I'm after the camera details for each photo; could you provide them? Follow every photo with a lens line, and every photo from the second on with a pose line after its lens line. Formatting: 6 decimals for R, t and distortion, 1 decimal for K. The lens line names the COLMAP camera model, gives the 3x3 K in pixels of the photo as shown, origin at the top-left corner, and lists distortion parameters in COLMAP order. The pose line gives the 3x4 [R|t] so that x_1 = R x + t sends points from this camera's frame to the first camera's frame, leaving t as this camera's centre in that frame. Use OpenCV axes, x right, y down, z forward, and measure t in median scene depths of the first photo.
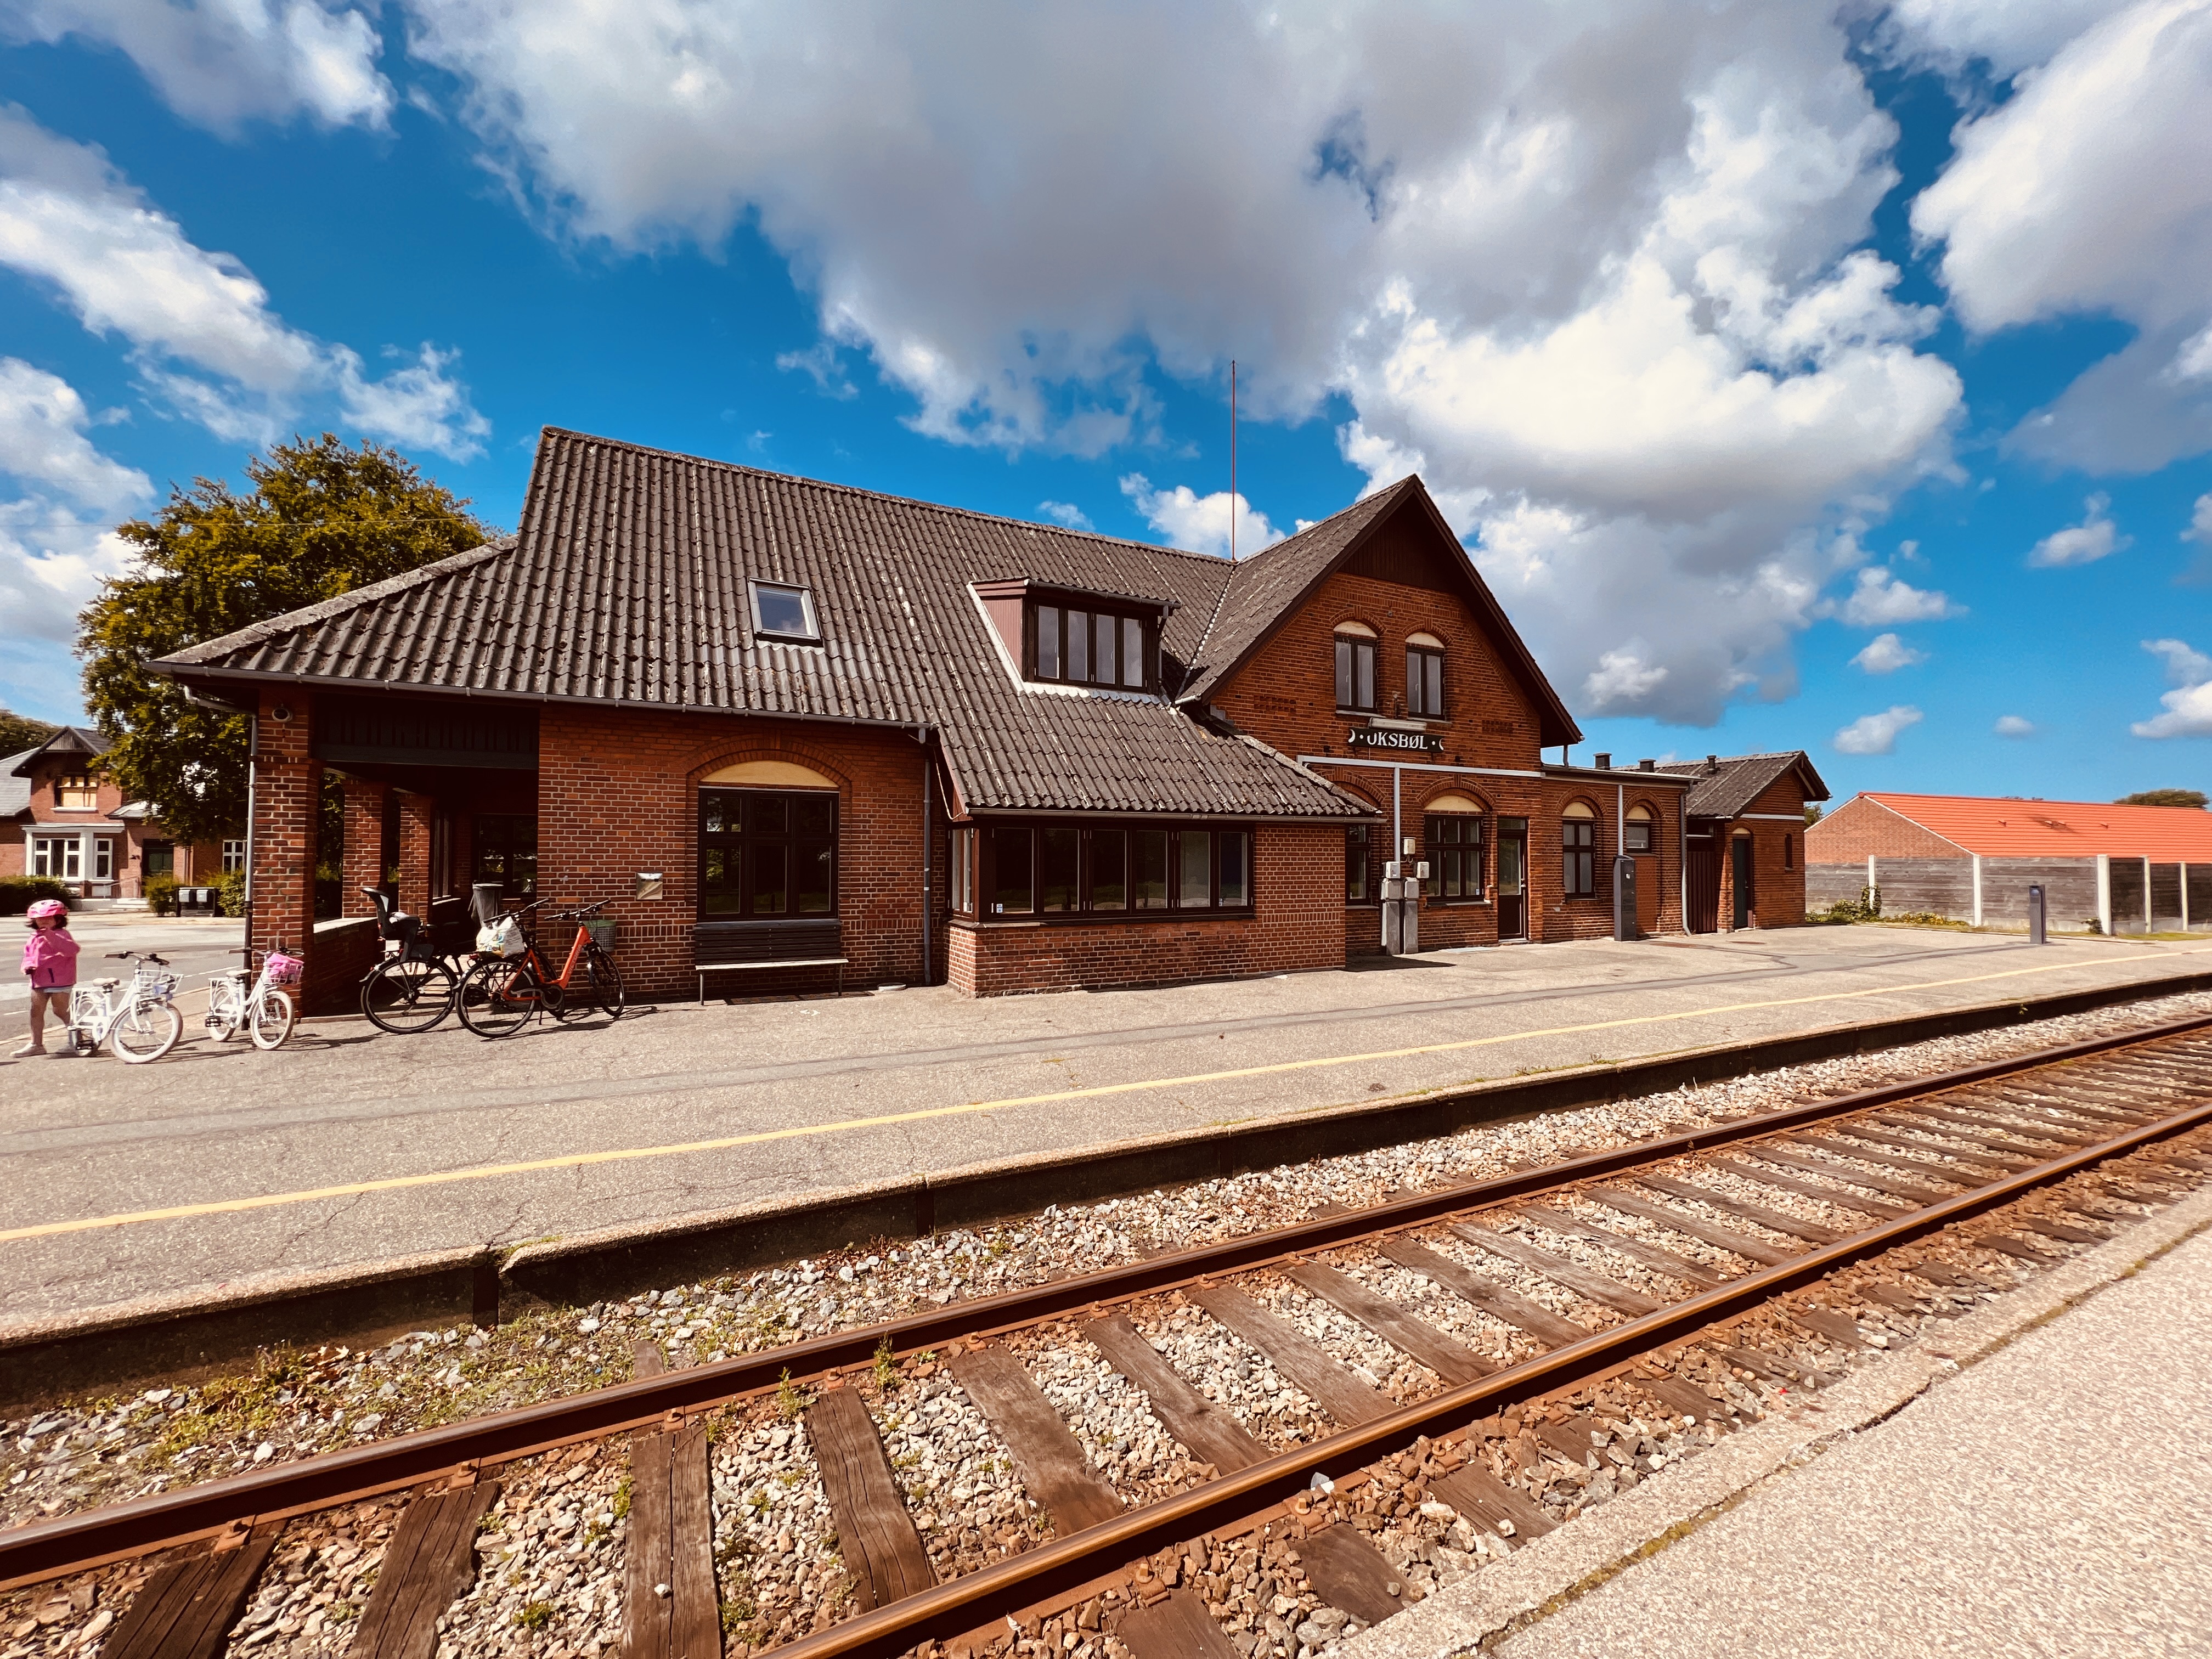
lens RADIAL K [[886.3, 0, 1142.0], [0, 886.3, 842.0], [0, 0, 1]] dist [-0.005001, 0.000390]
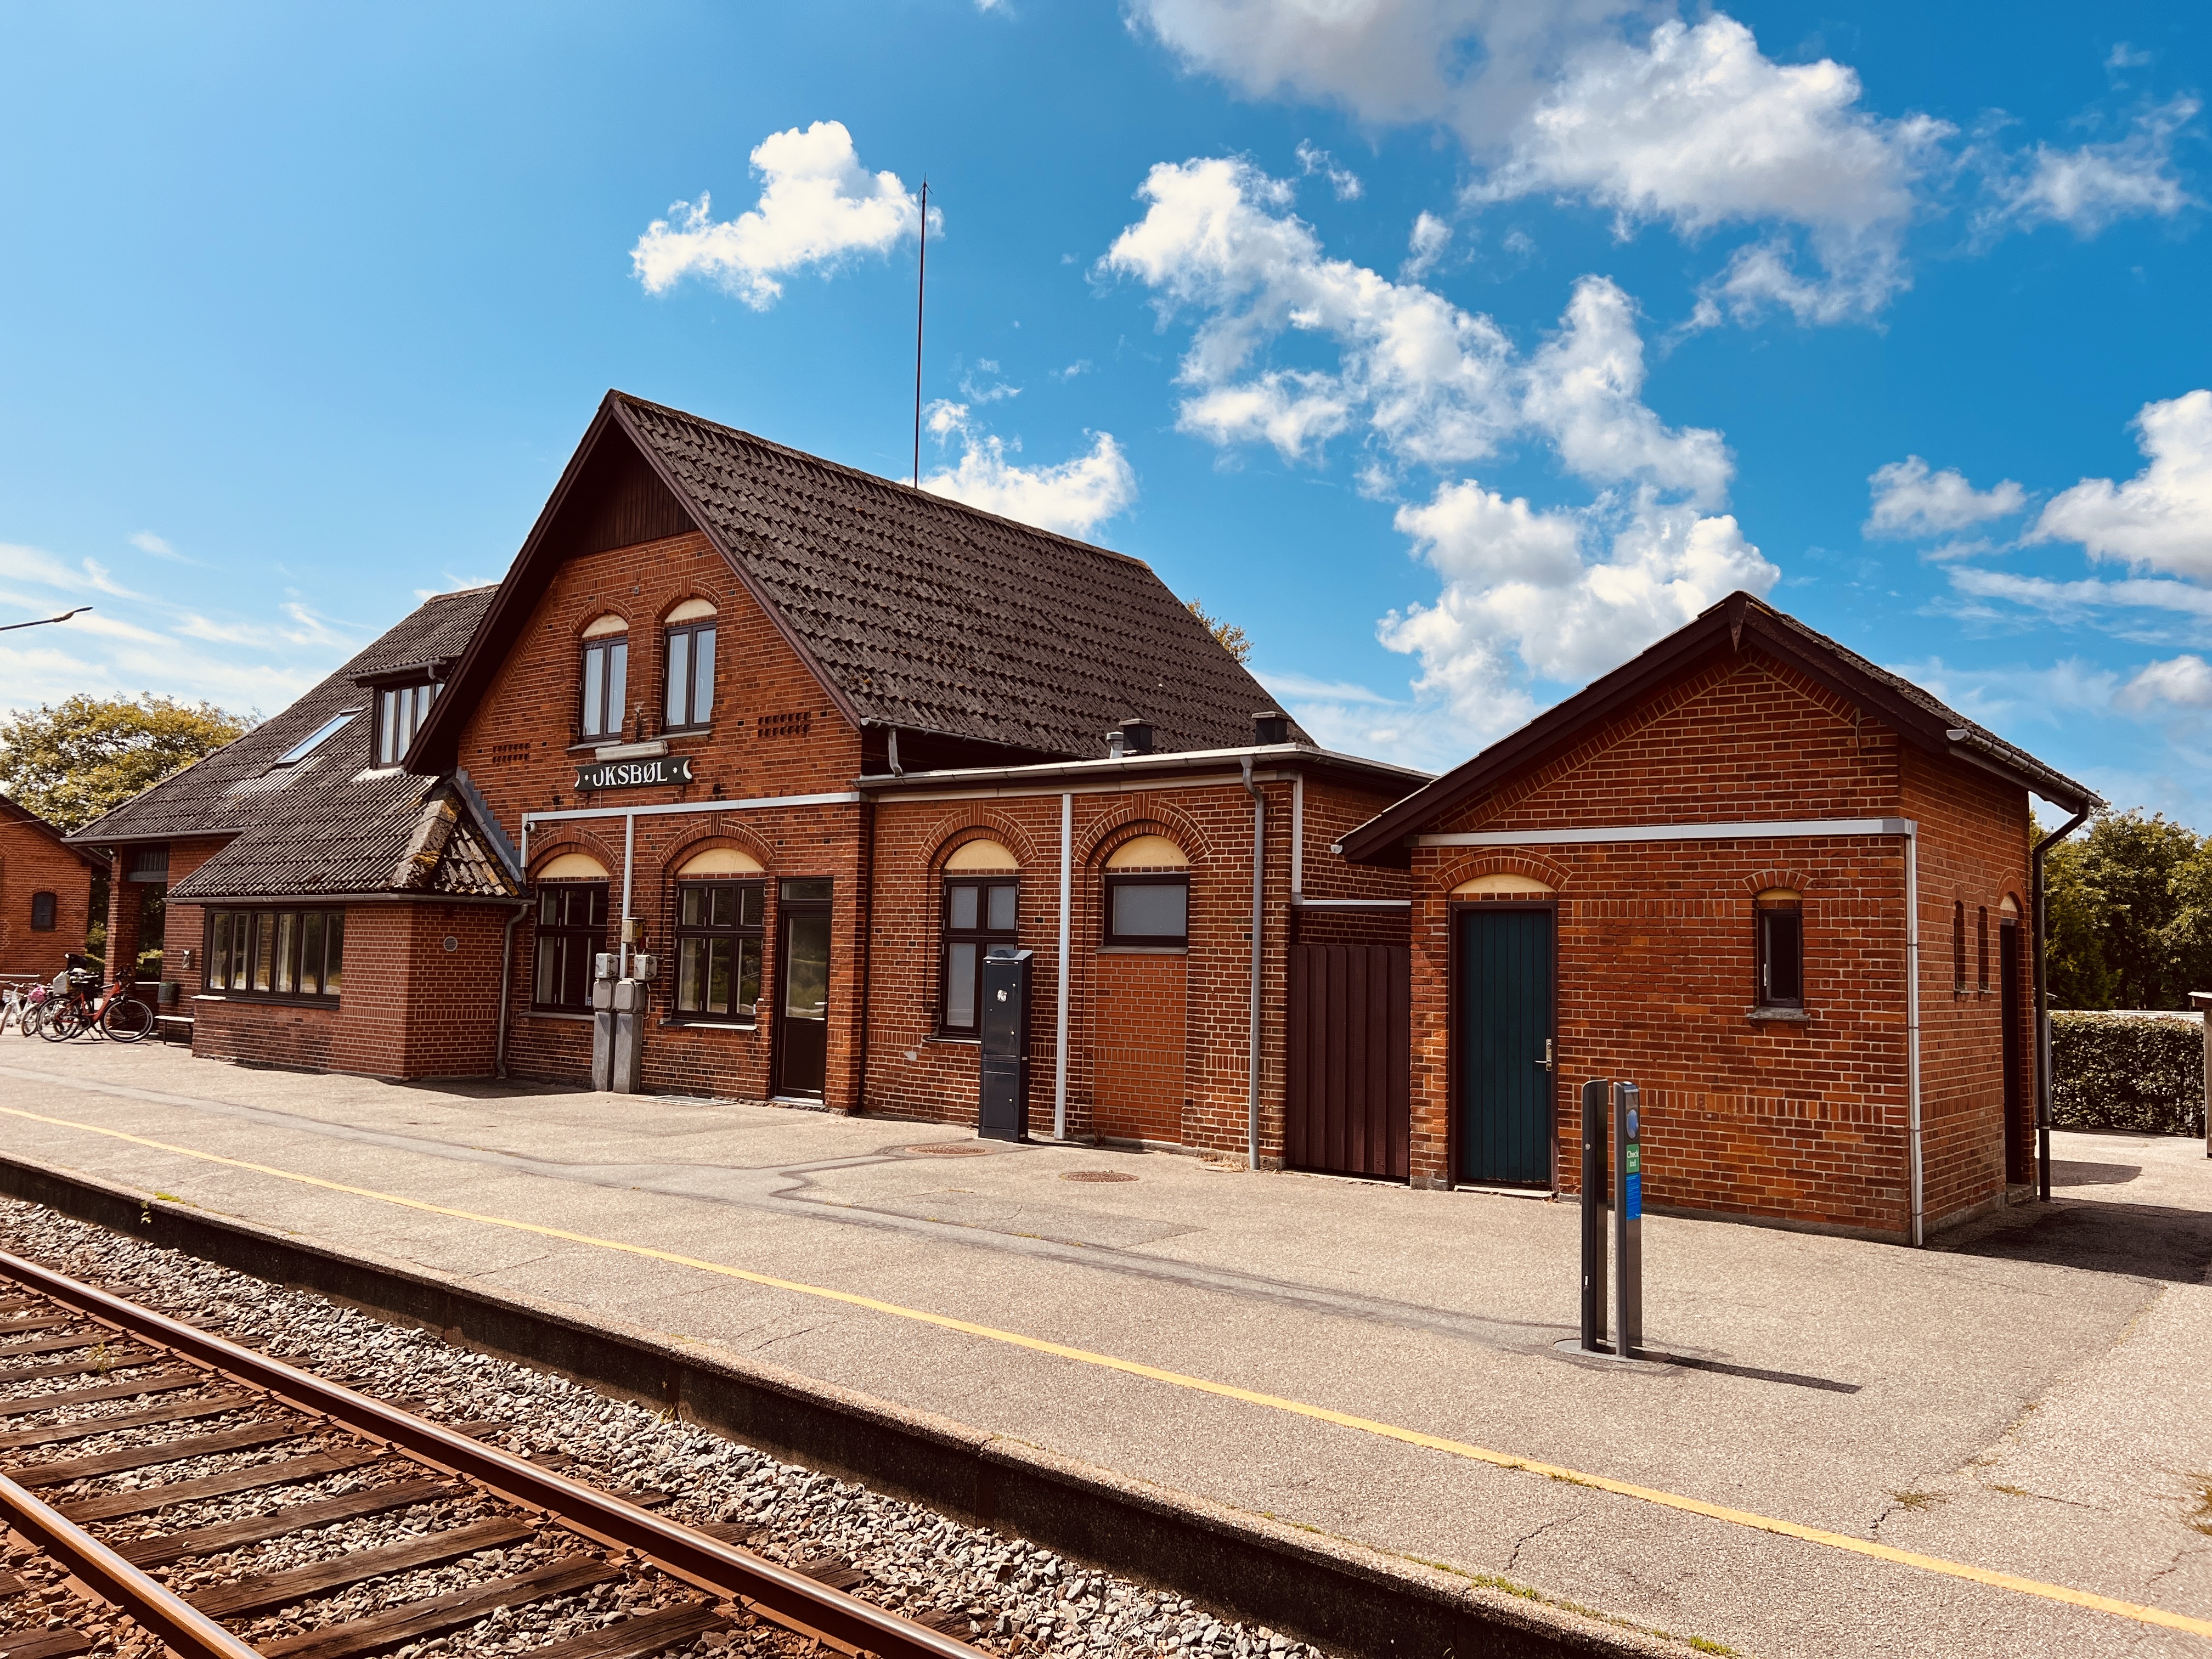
lens RADIAL K [[1647.7, 0, 1120.9], [0, 1647.7, 827.6], [0, 0, 1]] dist [0.060397, -0.069726]
pose [[0.387460, -0.061229, -0.919851, 1.566245], [-0.003320, 0.997693, -0.067809, 0.010696], [0.921881, 0.029327, 0.386363, 0.839481]]
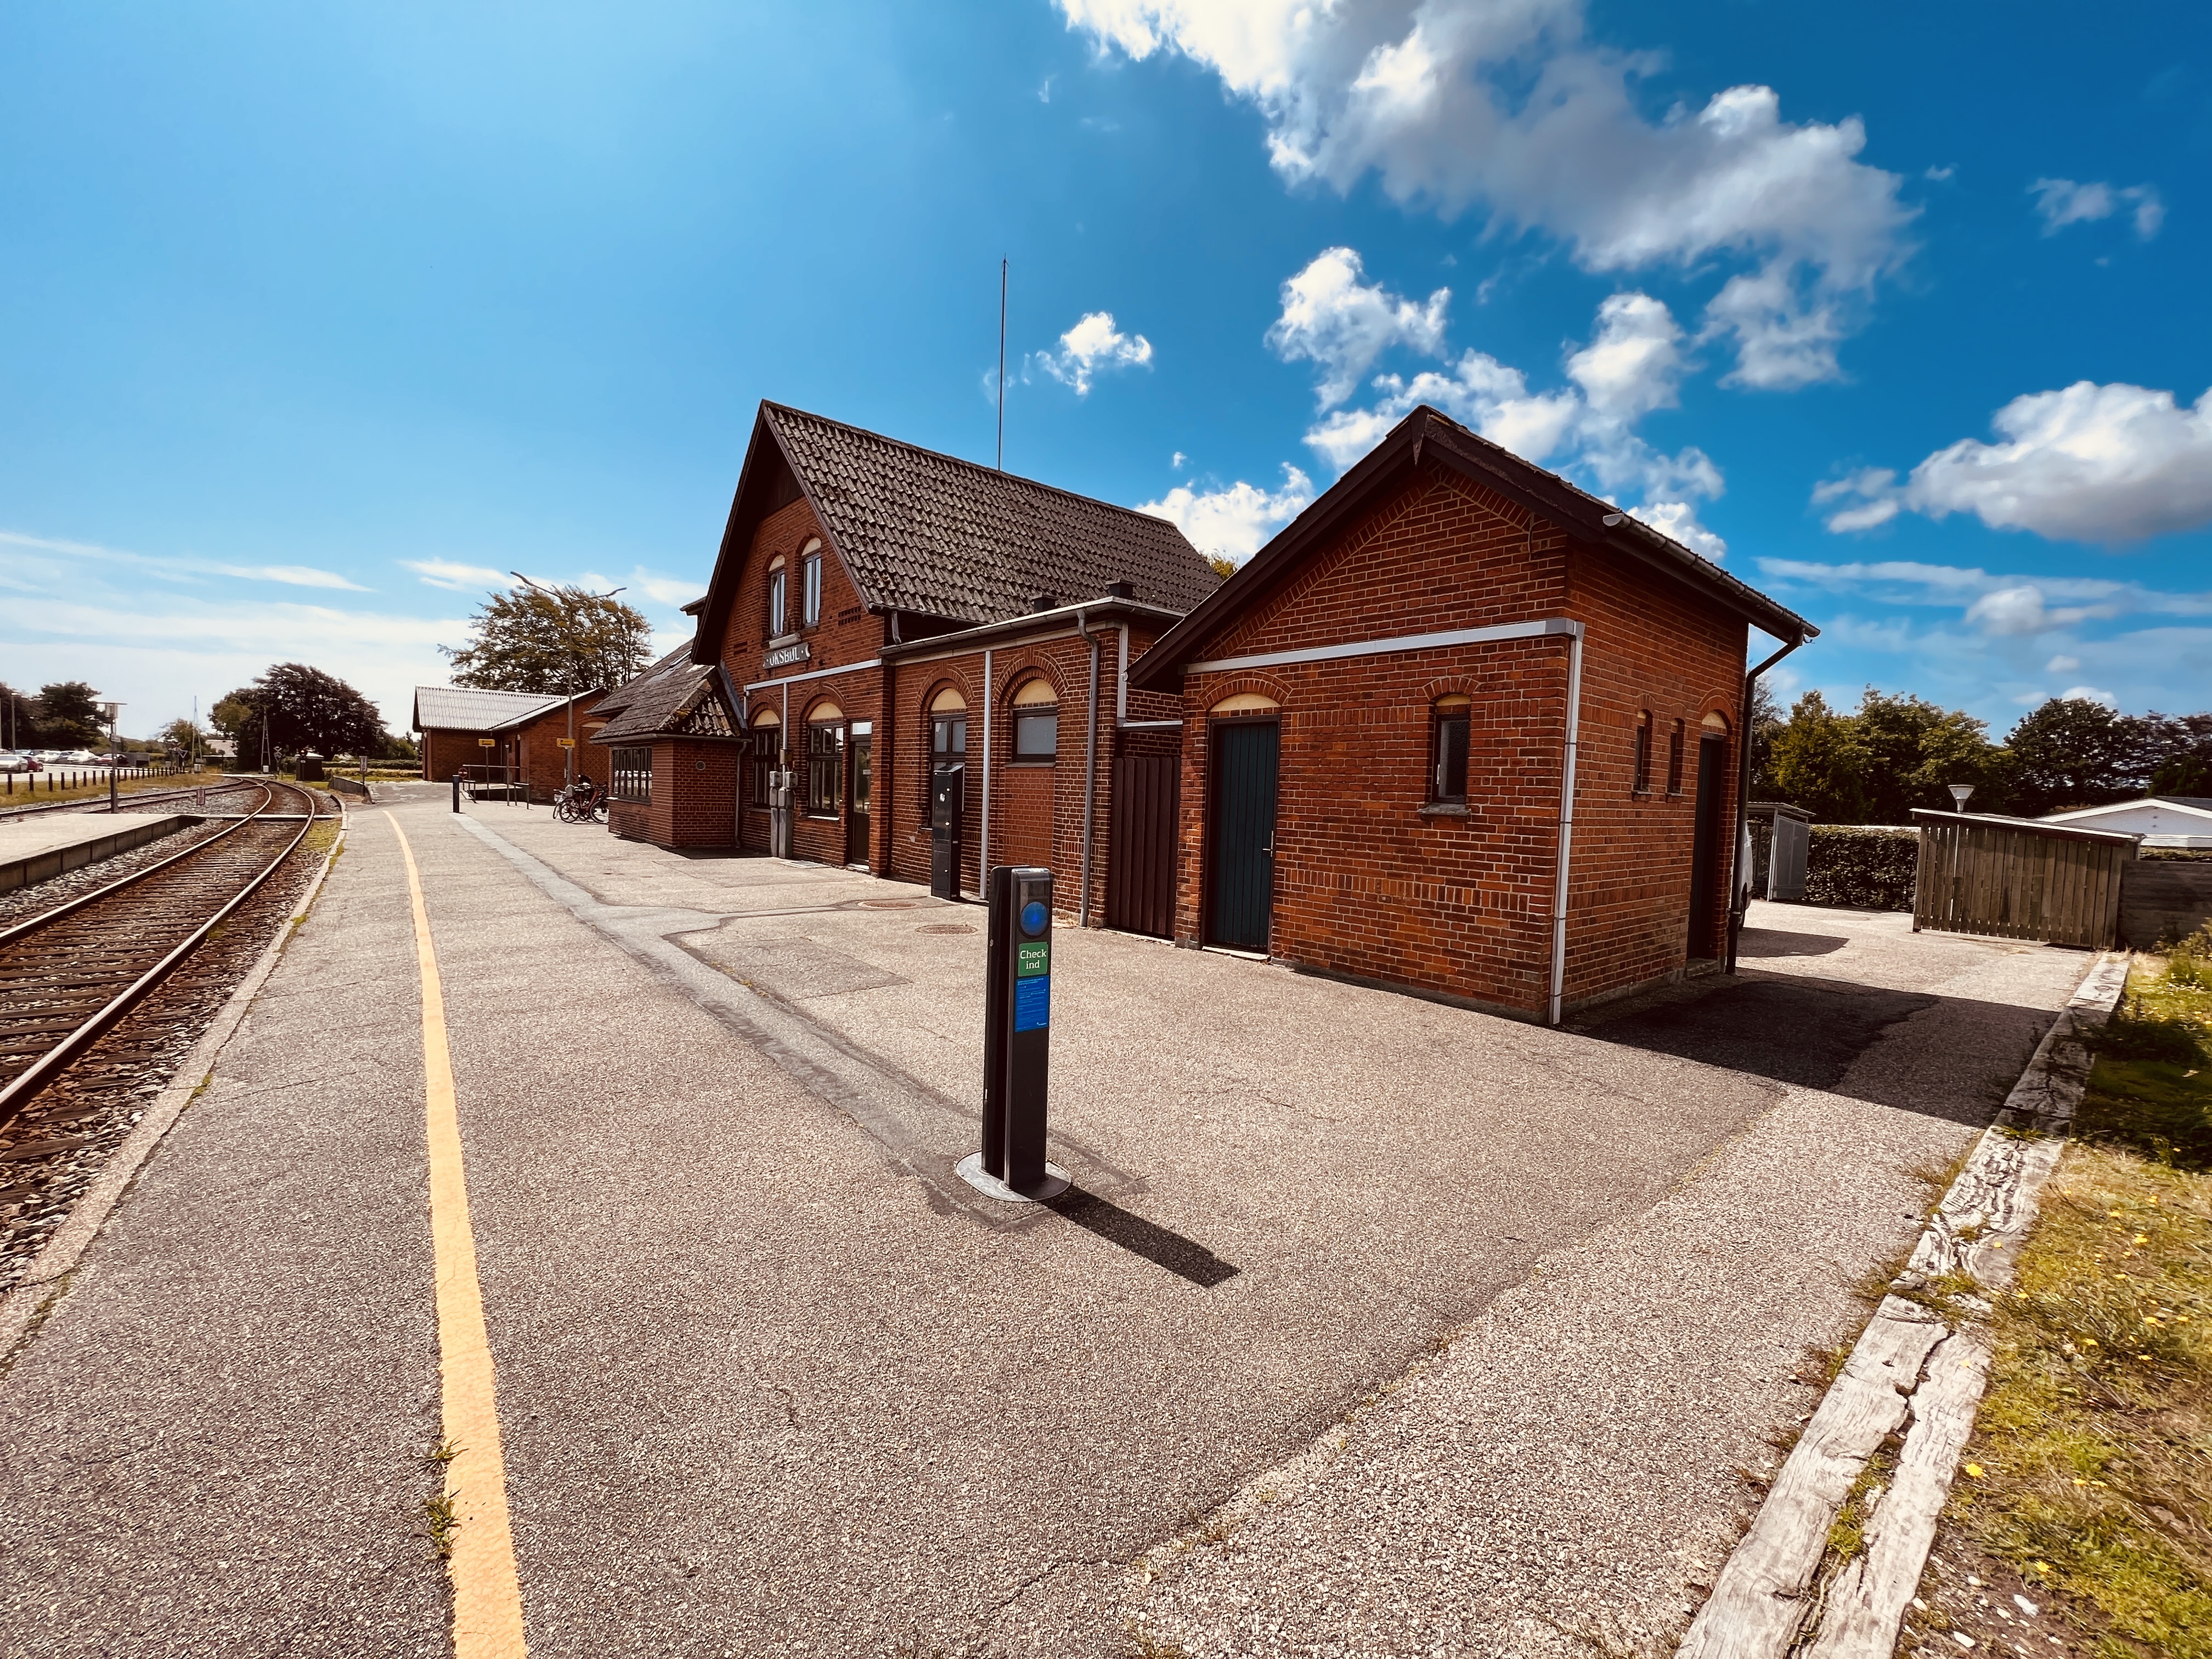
lens RADIAL K [[886.3, 0, 1118.9], [0, 886.3, 833.3], [0, 0, 1]] dist [-0.005001, 0.000390]
pose [[0.214539, 0.058624, -0.974954, 1.387466], [-0.010592, 0.998278, 0.057696, 0.030108], [0.976658, -0.002052, 0.214791, 1.139333]]
